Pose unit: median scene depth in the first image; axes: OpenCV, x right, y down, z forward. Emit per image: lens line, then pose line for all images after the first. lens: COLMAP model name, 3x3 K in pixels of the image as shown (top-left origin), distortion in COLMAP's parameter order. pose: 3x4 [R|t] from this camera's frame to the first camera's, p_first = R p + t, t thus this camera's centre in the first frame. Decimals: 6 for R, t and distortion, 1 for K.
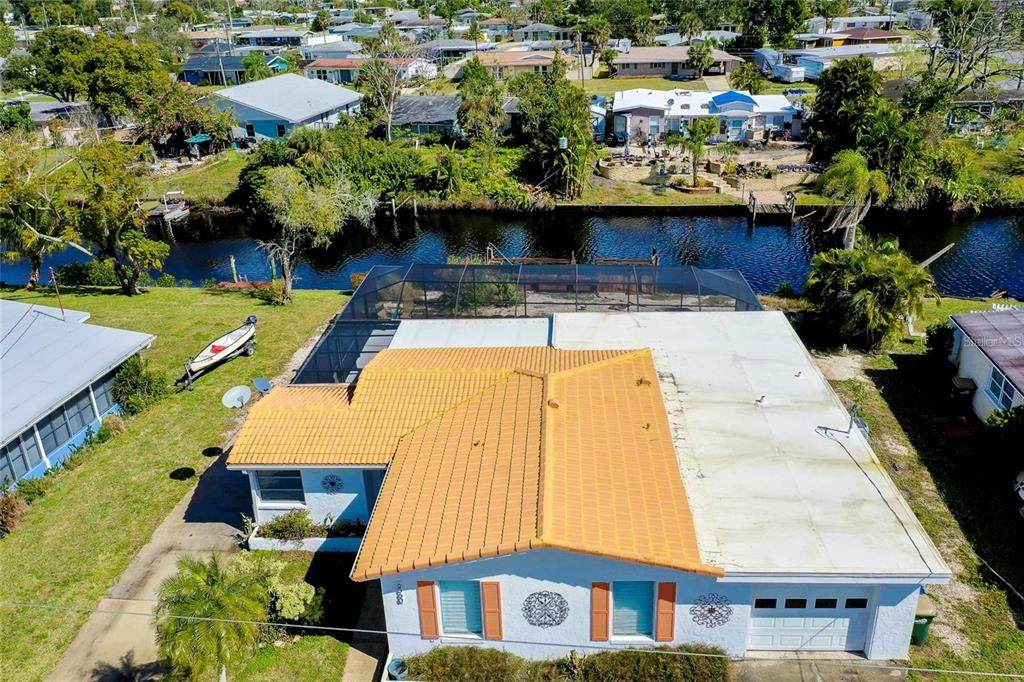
lens RADIAL K [[829.6, 0, 512.0], [0, 829.6, 341.0], [0, 0, 1]] dist [0.001793, 0.000413]
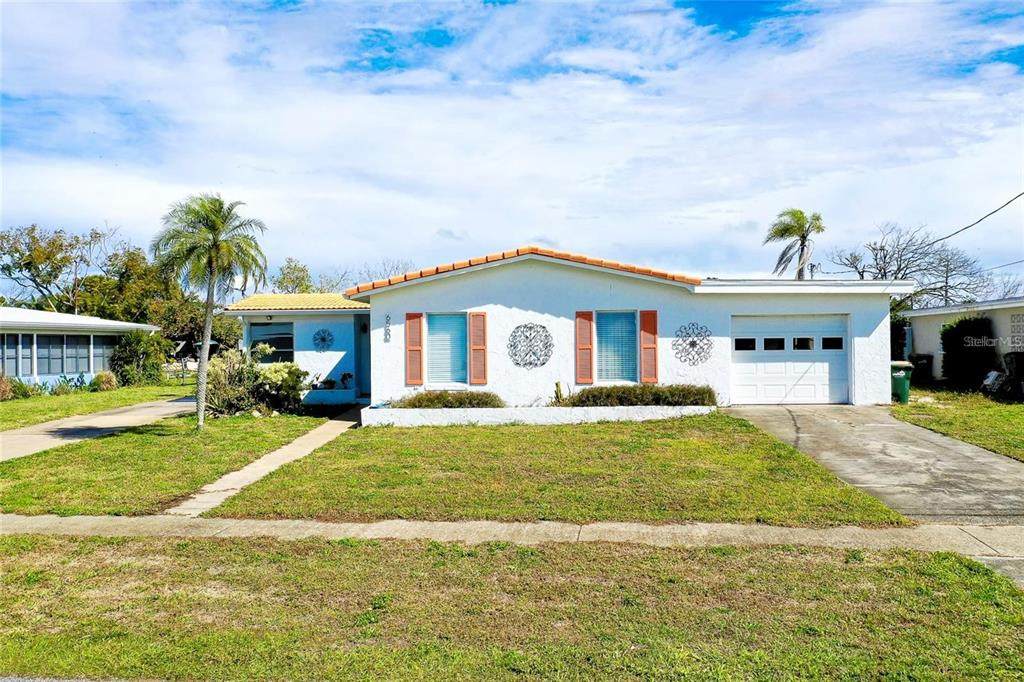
lens RADIAL K [[802.2, 0, 512.0], [0, 802.2, 341.0], [0, 0, 1]] dist [-0.000676, 0.000387]
pose [[0.999504, 0.023935, 0.020489, -0.002454], [-0.013750, 0.916471, -0.399865, 0.714096], [-0.028349, 0.399385, 0.916345, 0.099466]]
